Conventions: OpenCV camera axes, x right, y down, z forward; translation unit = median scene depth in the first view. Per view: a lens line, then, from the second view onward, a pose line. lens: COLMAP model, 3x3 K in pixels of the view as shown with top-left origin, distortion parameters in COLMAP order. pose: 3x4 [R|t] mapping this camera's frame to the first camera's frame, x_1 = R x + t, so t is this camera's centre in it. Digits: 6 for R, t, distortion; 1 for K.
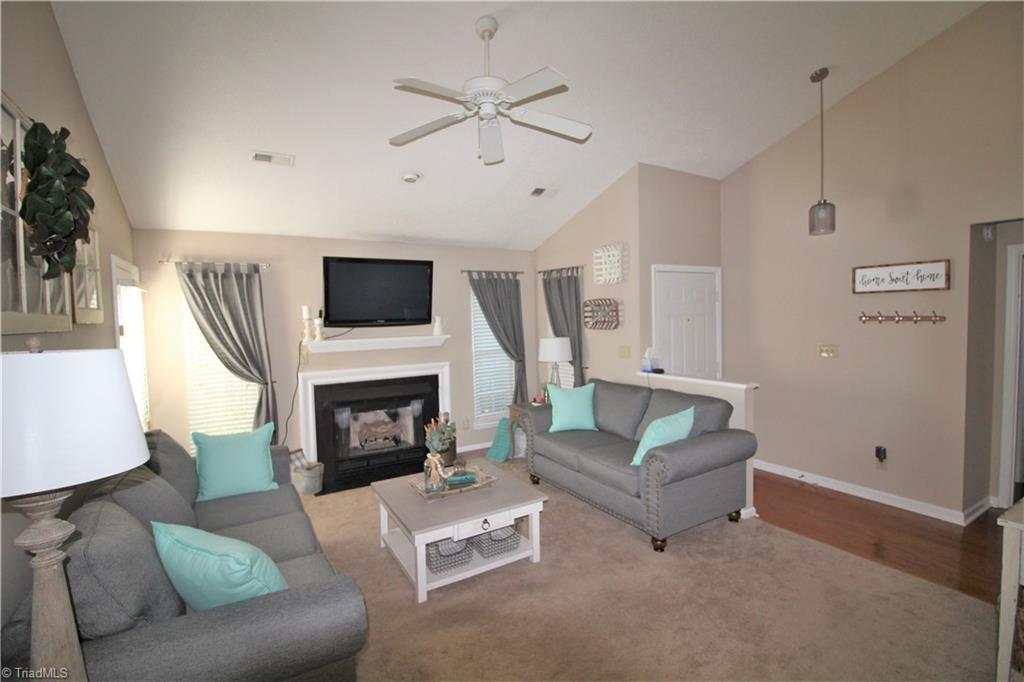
lens RADIAL K [[477.3, 0, 514.2], [0, 477.3, 339.2], [0, 0, 1]] dist [-0.000042, -0.007402]
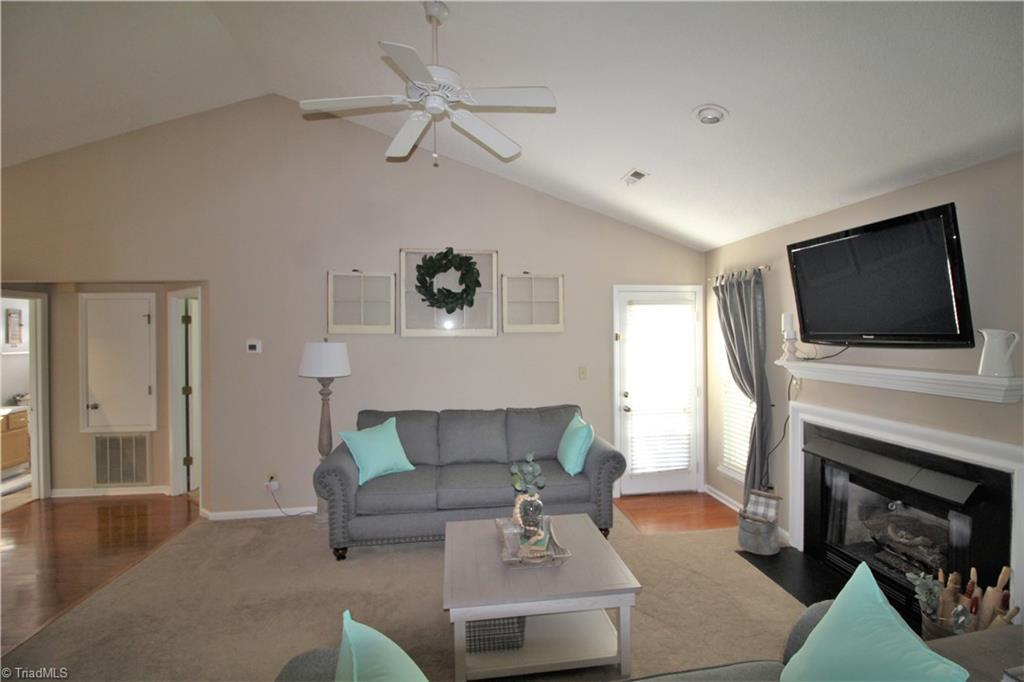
lens RADIAL K [[477.3, 0, 515.4], [0, 477.3, 335.1], [0, 0, 1]] dist [-0.000042, -0.007402]
pose [[-0.405591, 0.029844, -0.913567, 0.426676], [-0.032431, 0.998368, 0.047013, -0.056502], [0.913479, 0.048695, -0.403961, 0.895678]]
